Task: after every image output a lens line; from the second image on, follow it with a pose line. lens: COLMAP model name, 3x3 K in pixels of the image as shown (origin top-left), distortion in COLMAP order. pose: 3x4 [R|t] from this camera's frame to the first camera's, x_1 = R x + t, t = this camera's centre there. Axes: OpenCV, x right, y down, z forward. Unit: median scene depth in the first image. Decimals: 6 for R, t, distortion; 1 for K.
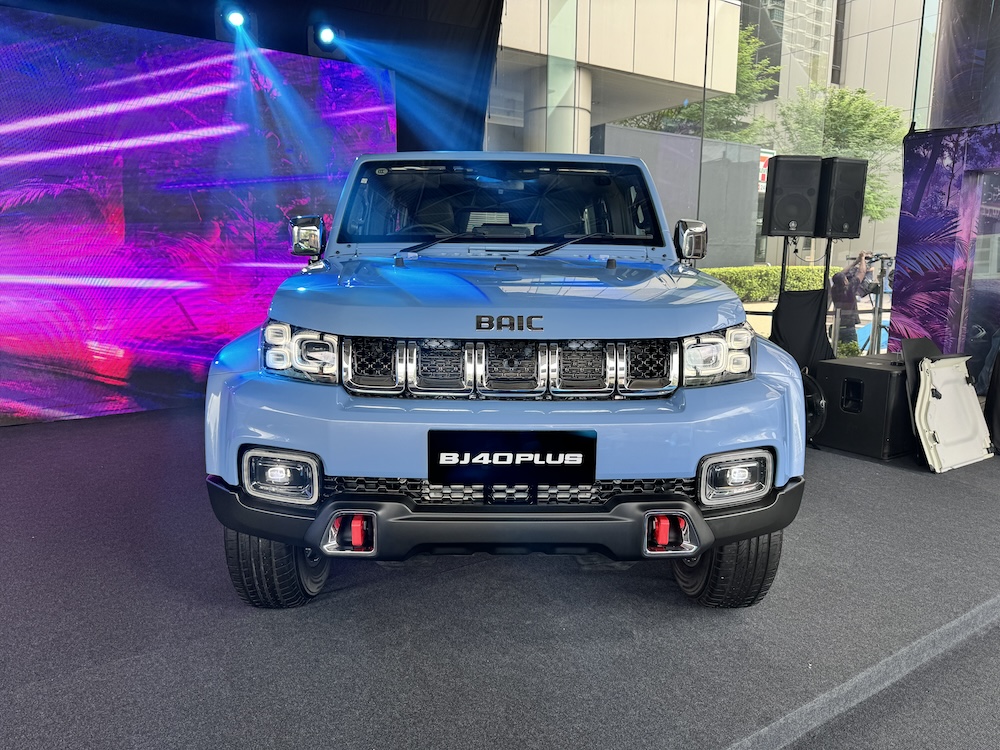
lens RADIAL K [[709.2, 0, 500.0], [0, 709.2, 375.0], [0, 0, 1]] dist [0.122548, -0.145159]
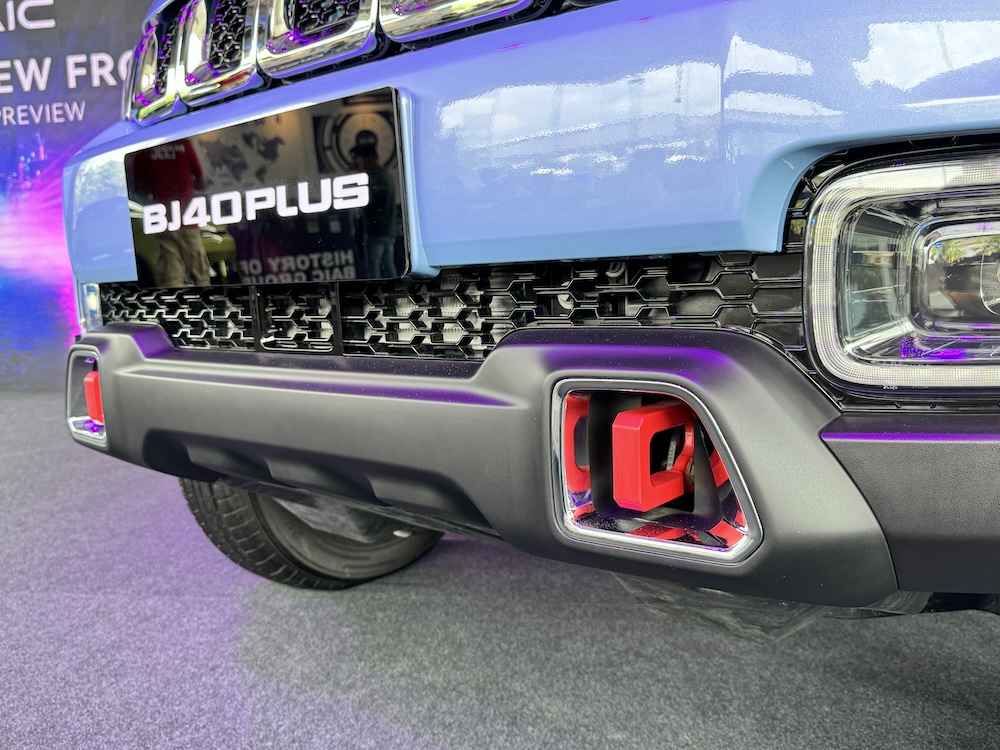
lens RADIAL K [[841.8, 0, 500.0], [0, 841.8, 375.0], [0, 0, 1]] dist [0.106029, 0.000406]
pose [[0.749241, 0.035062, -0.661368, 0.387723], [-0.070699, 0.997126, -0.027231, 0.194748], [0.658513, 0.067161, 0.749567, 0.717747]]
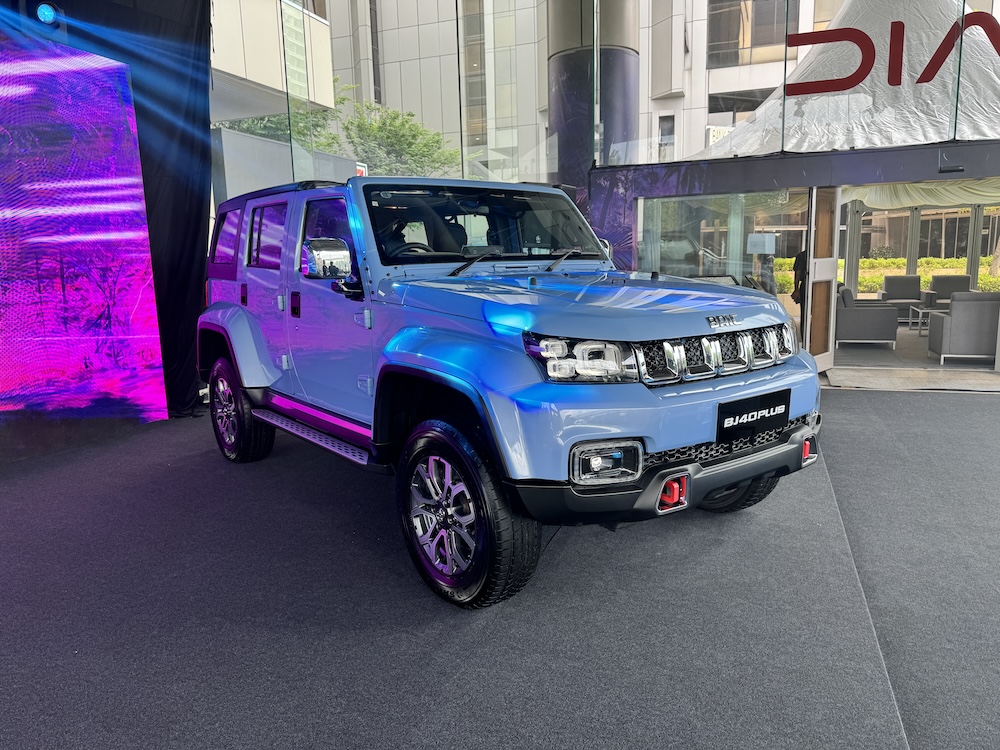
lens RADIAL K [[709.2, 0, 500.0], [0, 709.2, 375.0], [0, 0, 1]] dist [0.122548, -0.145159]
pose [[0.798996, -0.121165, 0.589003, -1.134729], [0.122441, 0.991751, 0.037922, -0.071800], [-0.588739, 0.041818, 0.807241, 0.144947]]
